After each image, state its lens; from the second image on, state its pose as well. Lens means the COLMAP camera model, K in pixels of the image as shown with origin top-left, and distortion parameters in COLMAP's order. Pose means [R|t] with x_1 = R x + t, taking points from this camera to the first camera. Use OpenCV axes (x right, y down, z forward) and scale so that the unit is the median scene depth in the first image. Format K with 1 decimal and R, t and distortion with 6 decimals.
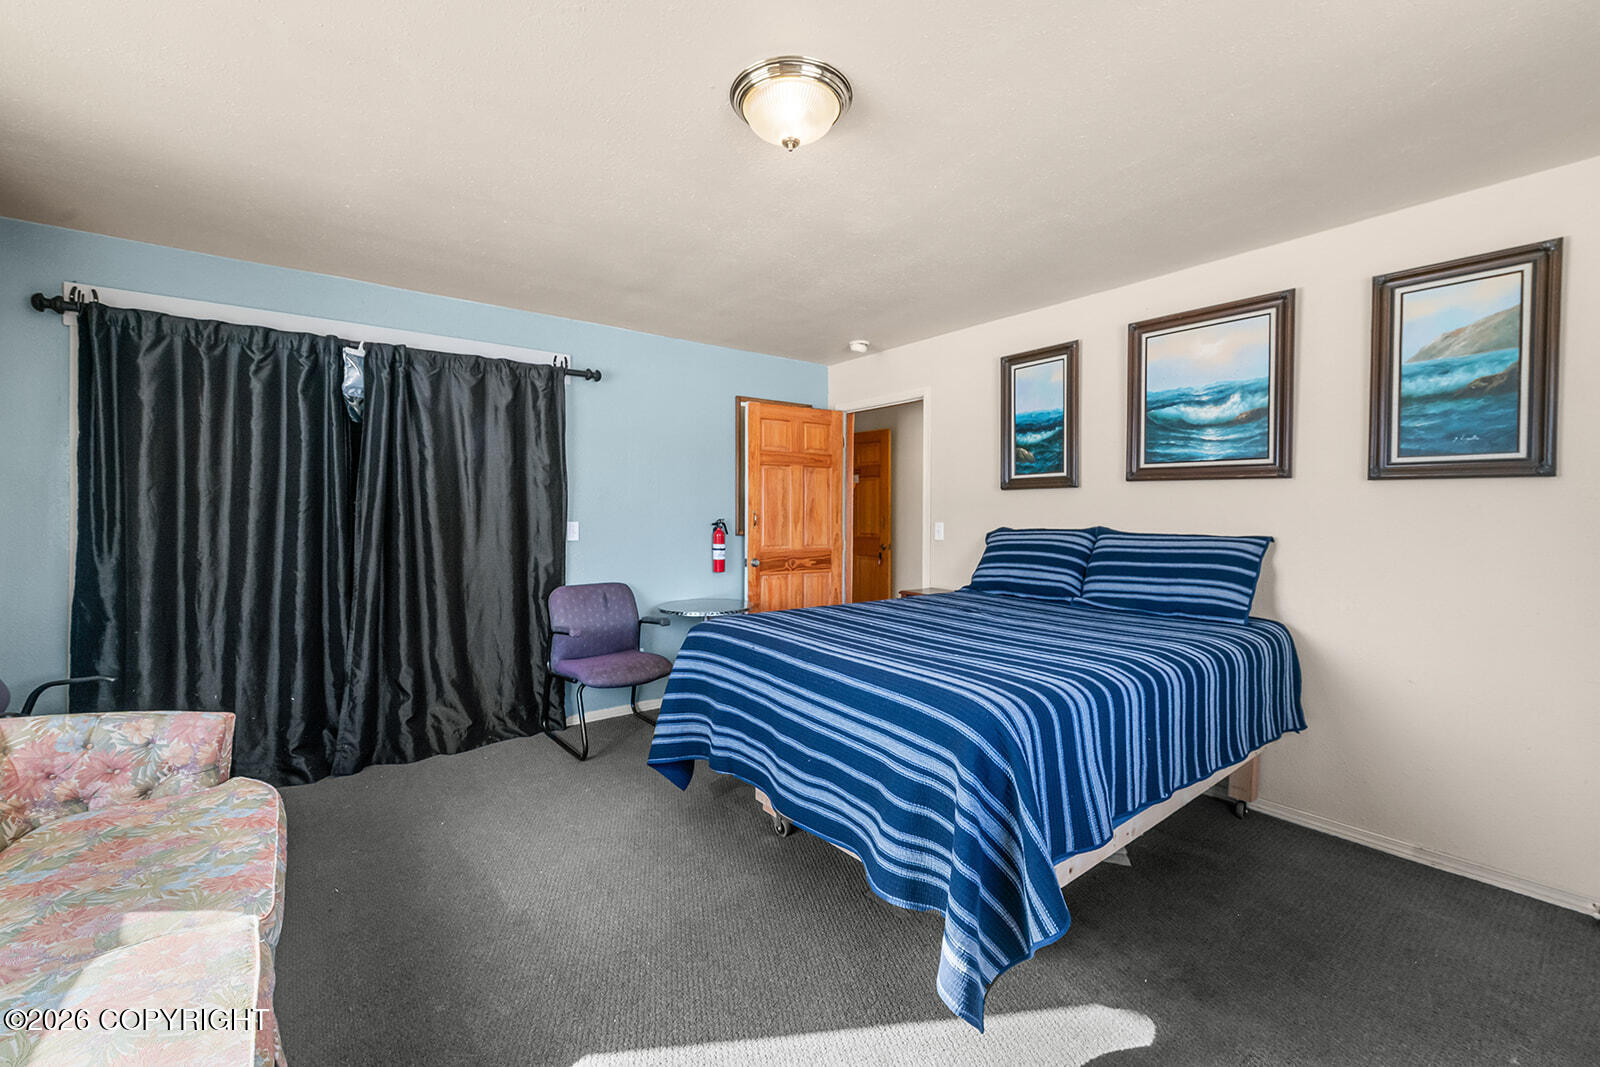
lens RADIAL K [[640.2, 0, 825.9], [0, 640.2, 509.1], [0, 0, 1]] dist [-0.000210, -0.000374]
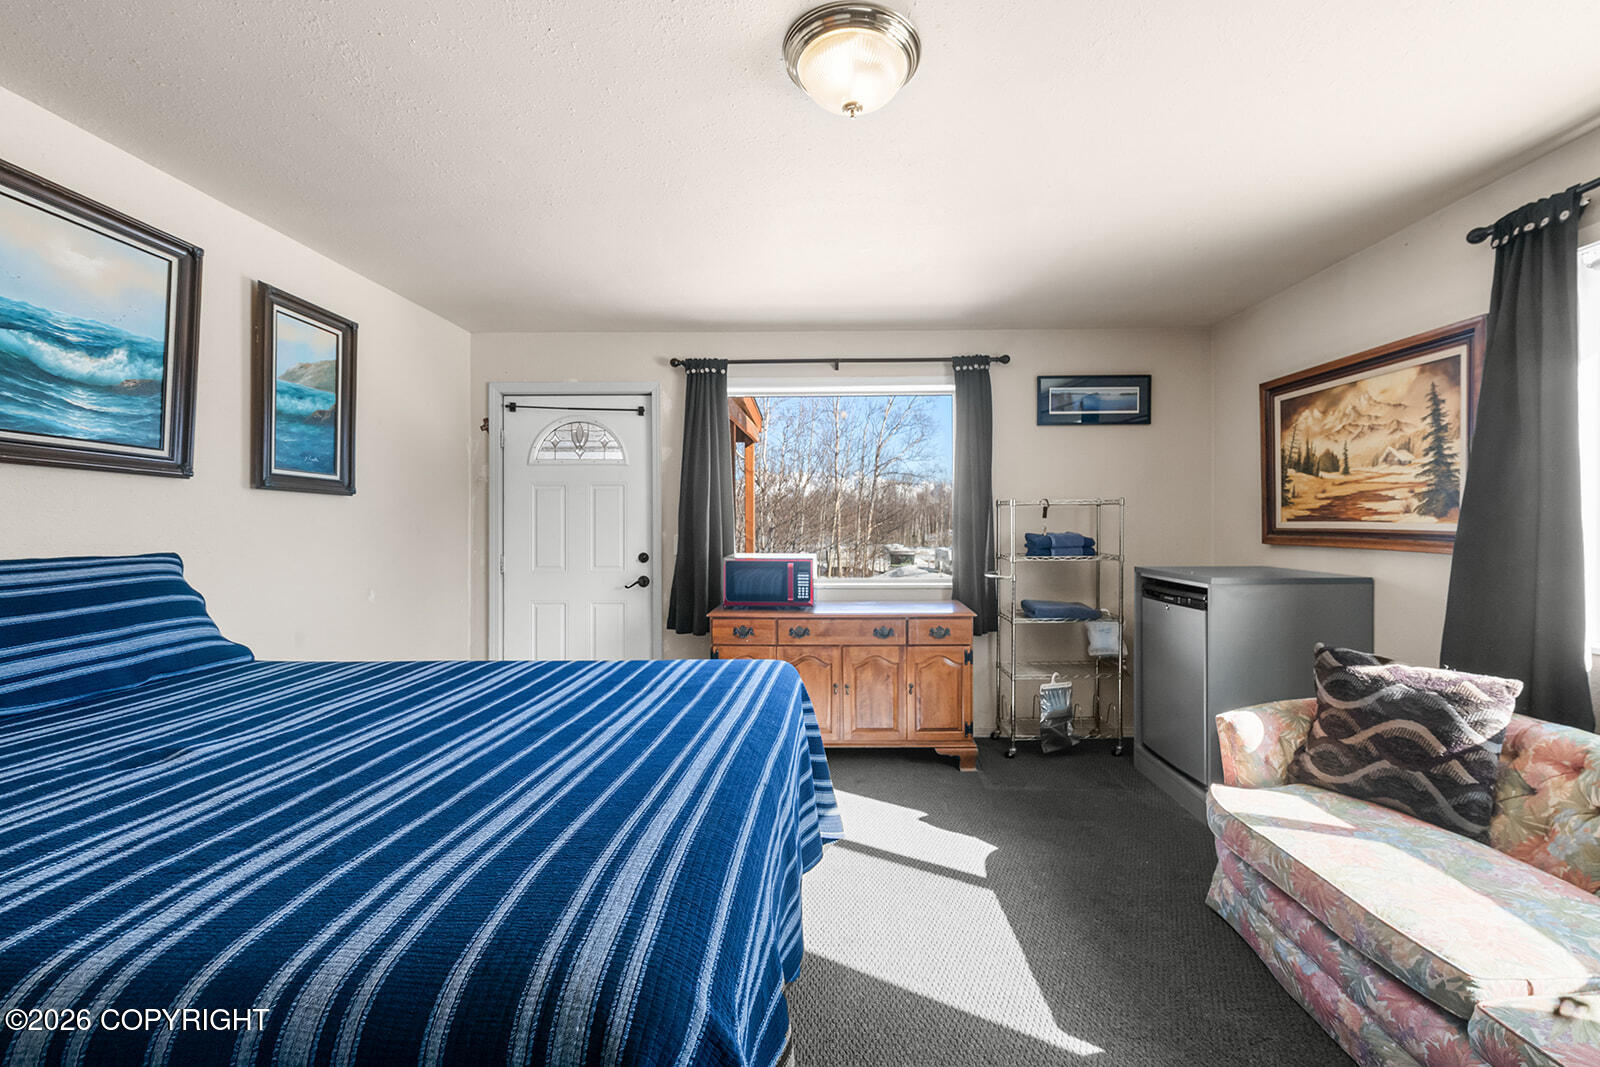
lens RADIAL K [[630.7, 0, 818.7], [0, 630.7, 520.3], [0, 0, 1]] dist [0.000368, -0.003646]
pose [[-0.756253, 0.001484, 0.654278, -0.381896], [-0.005286, 0.999951, -0.008377, 0.005776], [-0.654258, -0.009794, -0.756208, 1.061239]]
